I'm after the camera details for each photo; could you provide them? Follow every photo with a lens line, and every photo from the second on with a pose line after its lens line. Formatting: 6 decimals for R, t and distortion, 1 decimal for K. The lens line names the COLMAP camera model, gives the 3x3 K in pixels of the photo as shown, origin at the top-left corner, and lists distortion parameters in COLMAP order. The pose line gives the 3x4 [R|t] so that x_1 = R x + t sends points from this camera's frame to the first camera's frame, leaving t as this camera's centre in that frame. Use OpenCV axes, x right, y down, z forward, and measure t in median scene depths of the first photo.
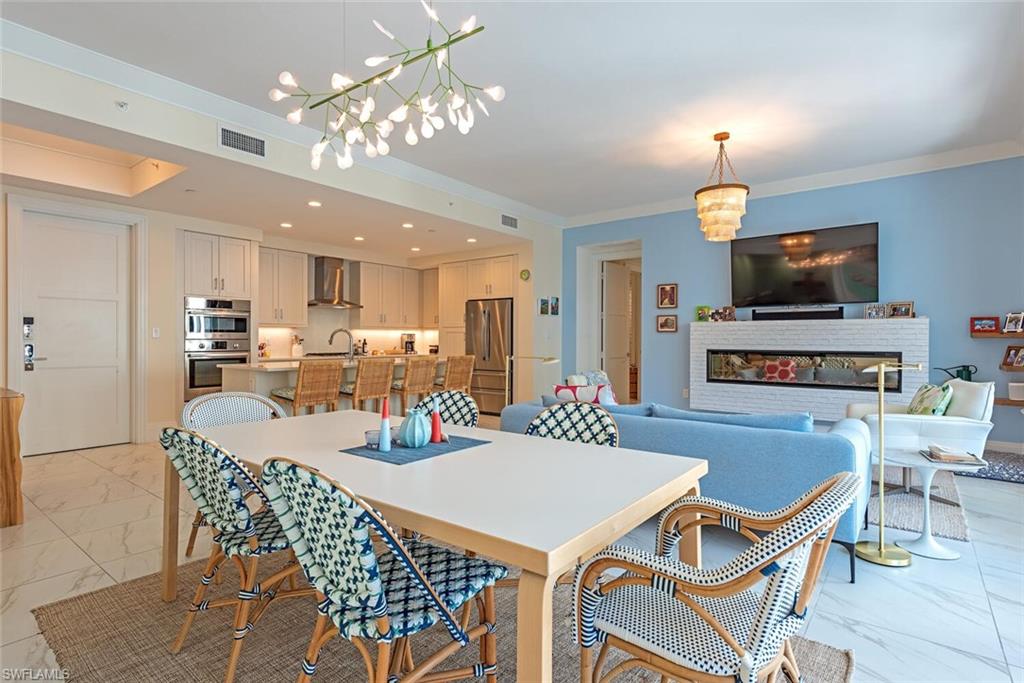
lens RADIAL K [[506.7, 0, 508.5], [0, 506.7, 349.1], [0, 0, 1]] dist [0.002424, -0.000139]
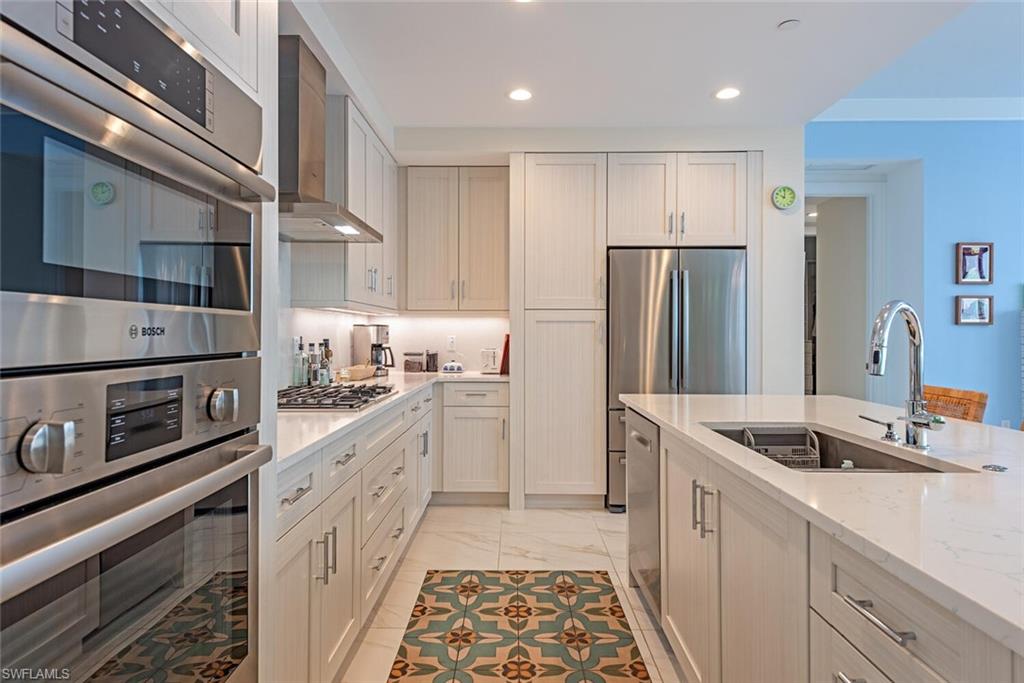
lens RADIAL K [[605.1, 0, 512.0], [0, 605.1, 341.5], [0, 0, 1]] dist [0.023762, 0.000033]
pose [[0.787733, -0.010348, 0.615930, -0.568138], [0.013686, 0.999906, -0.000704, -0.022162], [-0.615865, 0.008985, 0.787801, 0.806840]]
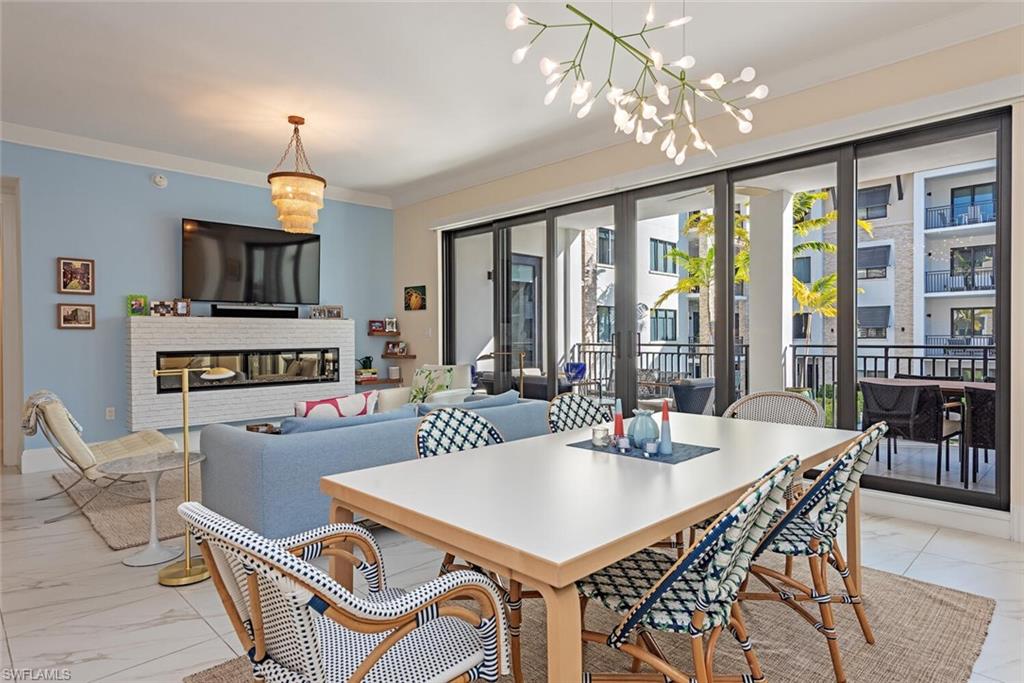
lens RADIAL K [[575.9, 0, 512.0], [0, 575.9, 341.5], [0, 0, 1]] dist [-0.000758, -0.000108]
pose [[0.118768, -0.013196, 0.992834, -0.405865], [0.026158, 0.999606, 0.010157, -0.009795], [-0.992577, 0.024765, 0.119066, 0.341701]]
